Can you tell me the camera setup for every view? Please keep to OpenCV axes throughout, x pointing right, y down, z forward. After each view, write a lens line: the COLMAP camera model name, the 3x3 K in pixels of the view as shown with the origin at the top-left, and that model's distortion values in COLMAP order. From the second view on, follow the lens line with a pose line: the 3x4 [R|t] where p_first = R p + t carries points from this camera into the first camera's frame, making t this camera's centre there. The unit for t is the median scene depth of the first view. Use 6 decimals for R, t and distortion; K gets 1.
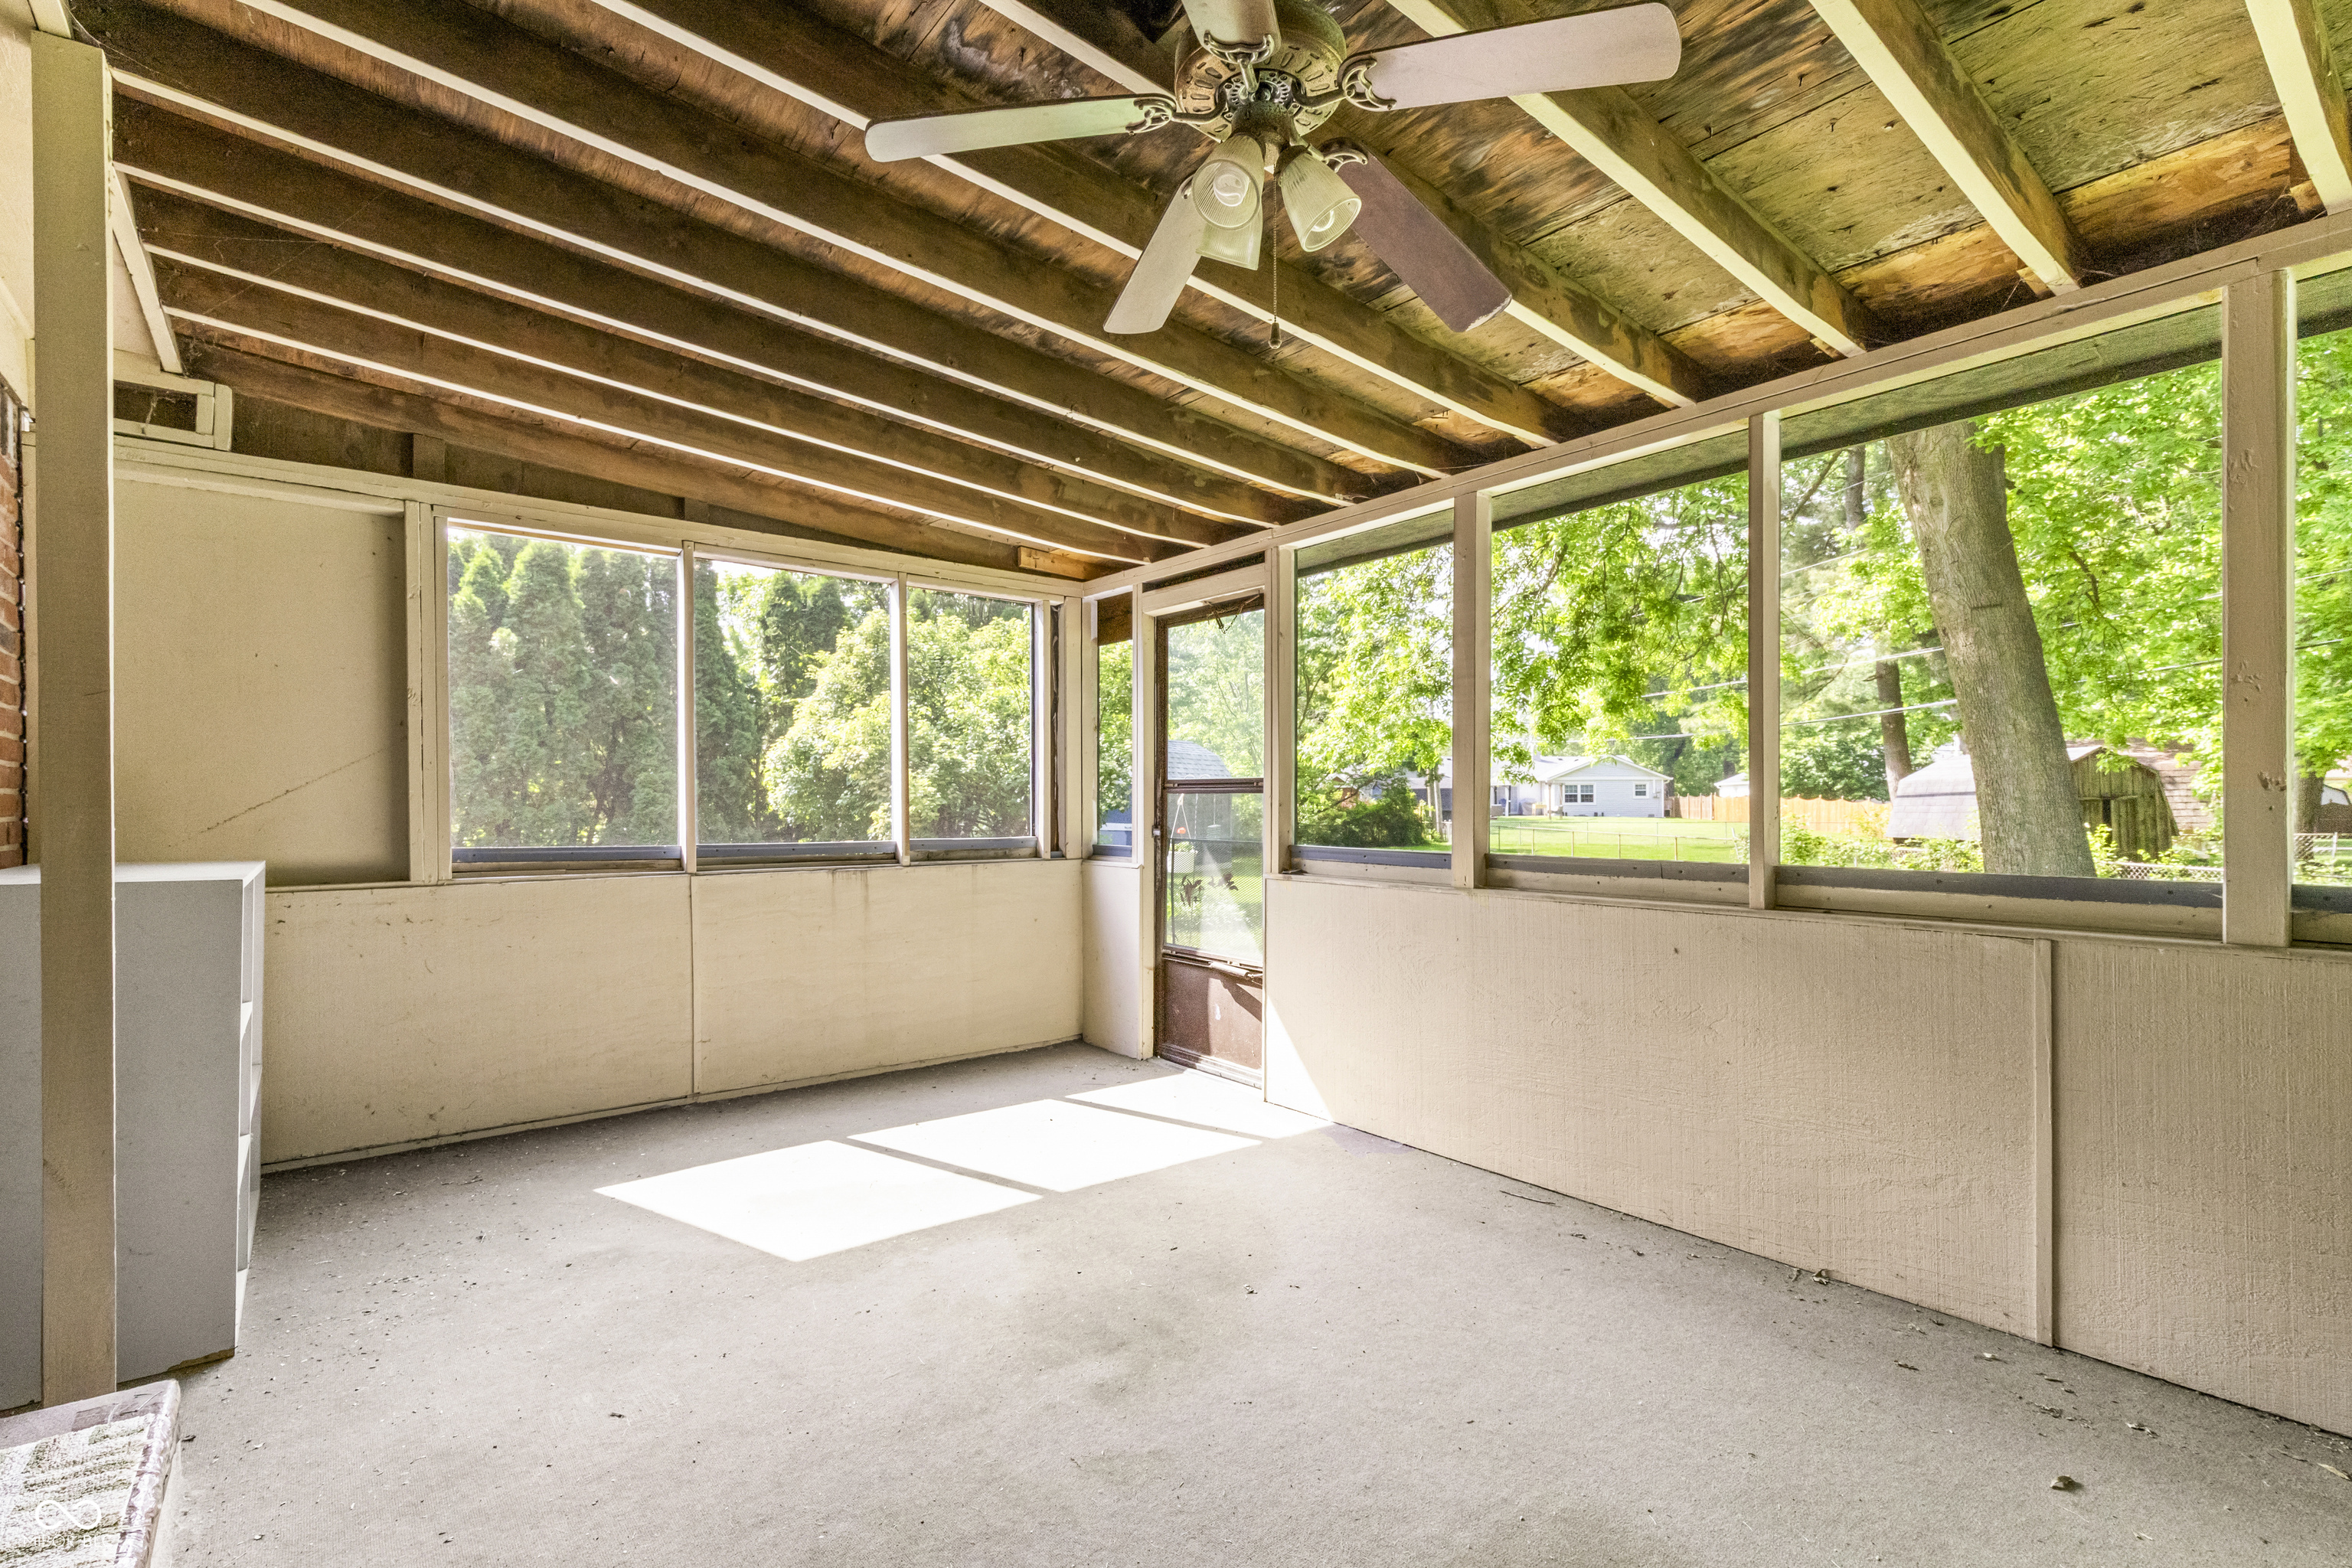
lens RADIAL K [[1051.6, 0, 1178.4], [0, 1051.6, 810.6], [0, 0, 1]] dist [0.003763, 0.000324]
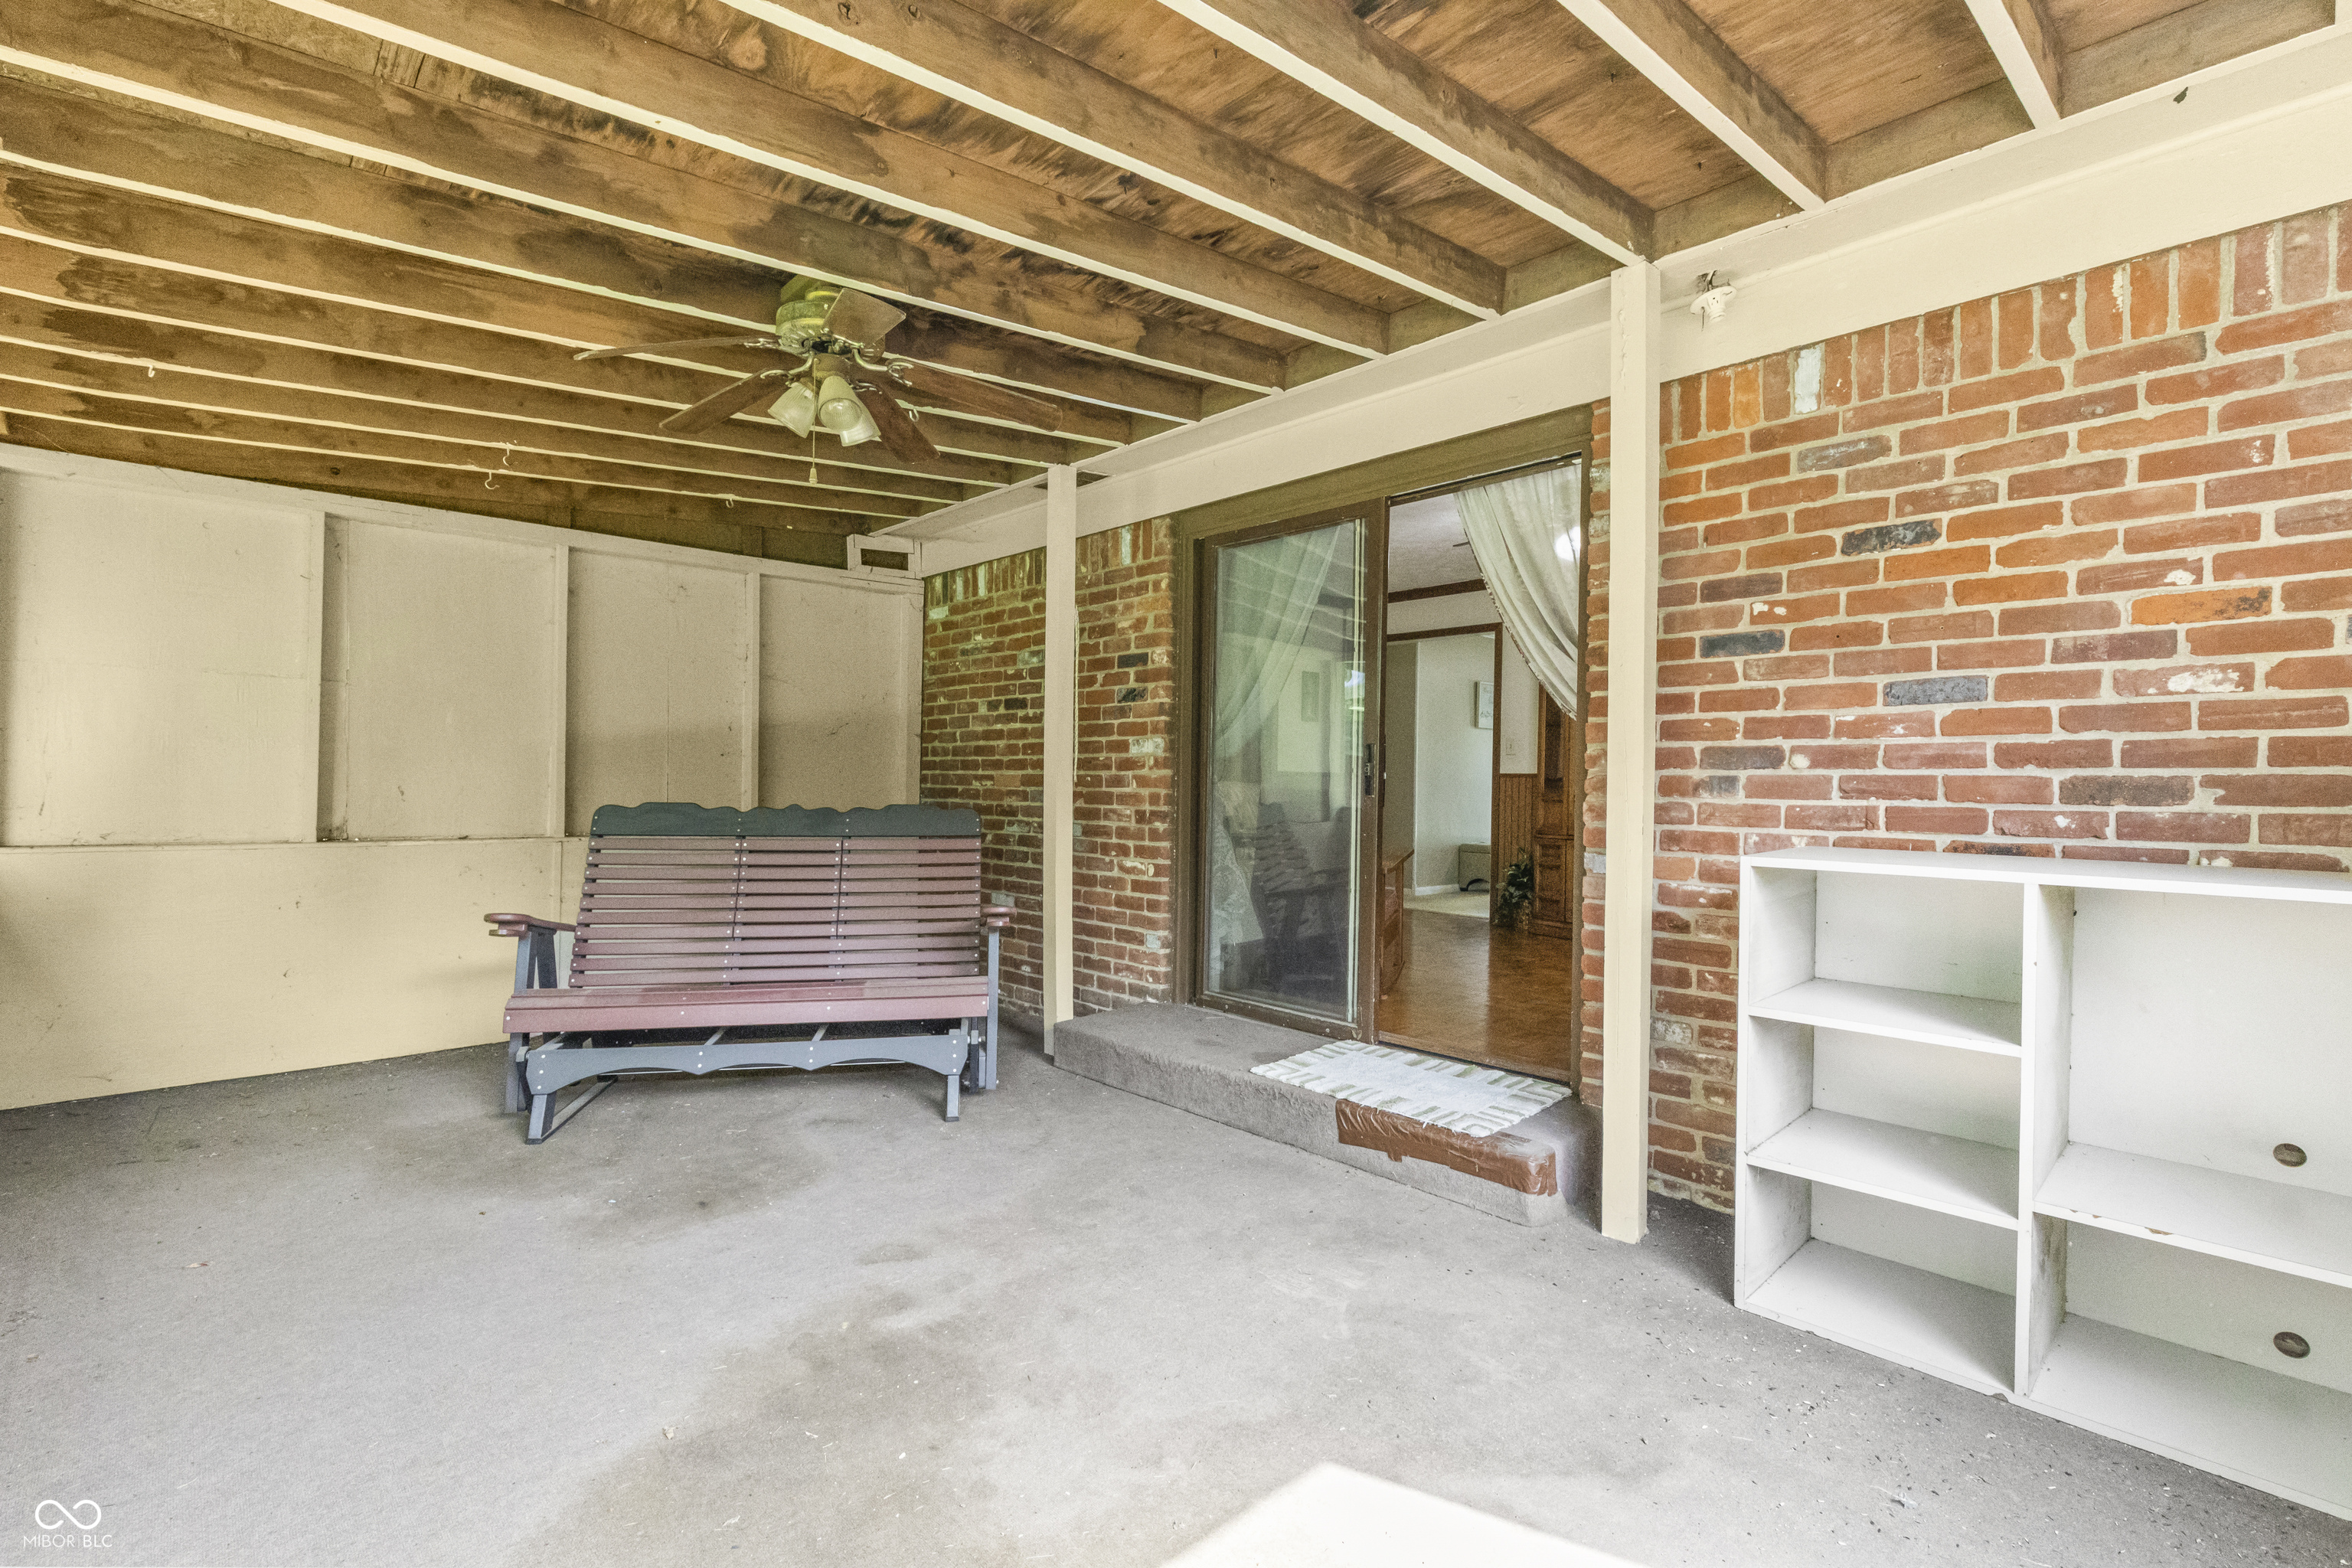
lens RADIAL K [[1080.9, 0, 1228.5], [0, 1080.9, 790.9], [0, 0, 1]] dist [0.000219, -0.000171]
pose [[-0.993894, -0.010478, -0.109841, -0.162336], [-0.011714, 0.999875, 0.010607, -0.003025], [0.109717, 0.011829, -0.993893, 1.240912]]
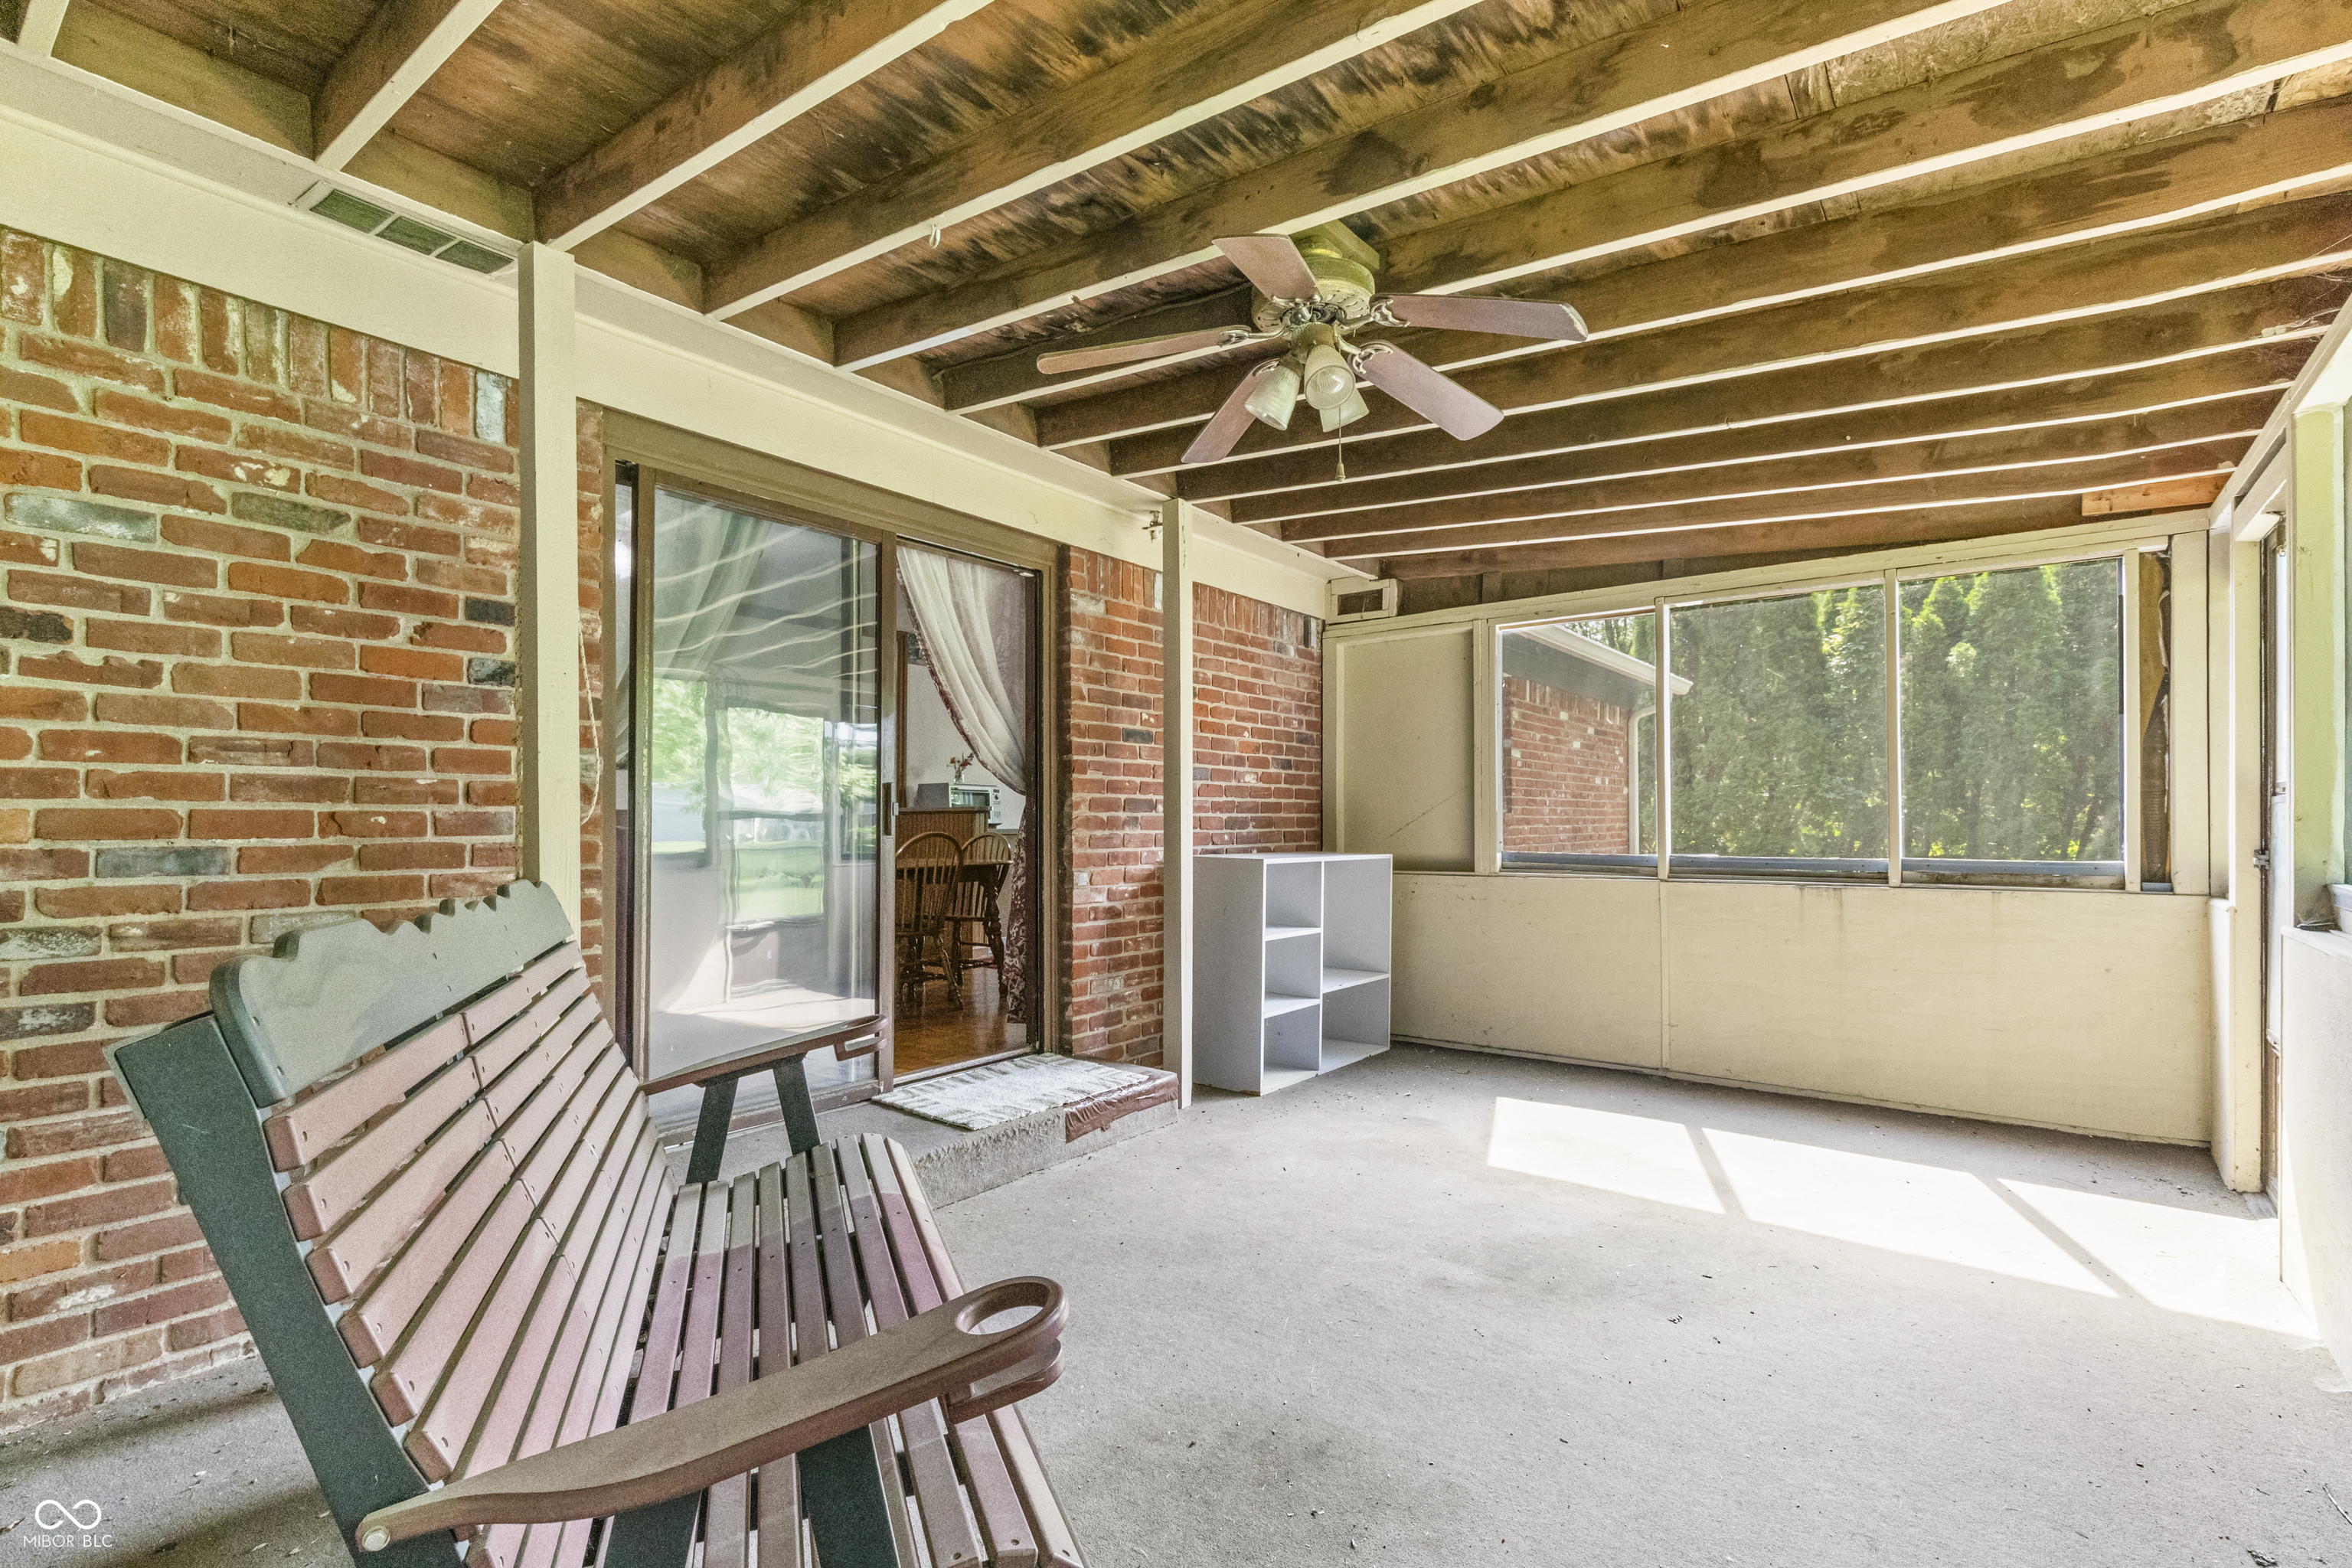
lens RADIAL K [[1051.6, 0, 1178.4], [0, 1051.6, 810.6], [0, 0, 1]] dist [0.003763, 0.000324]
pose [[0.247889, -0.012712, -0.968705, 0.626055], [-0.002650, 0.999901, -0.013799, 0.000384], [0.968785, 0.005988, 0.247831, 0.215269]]
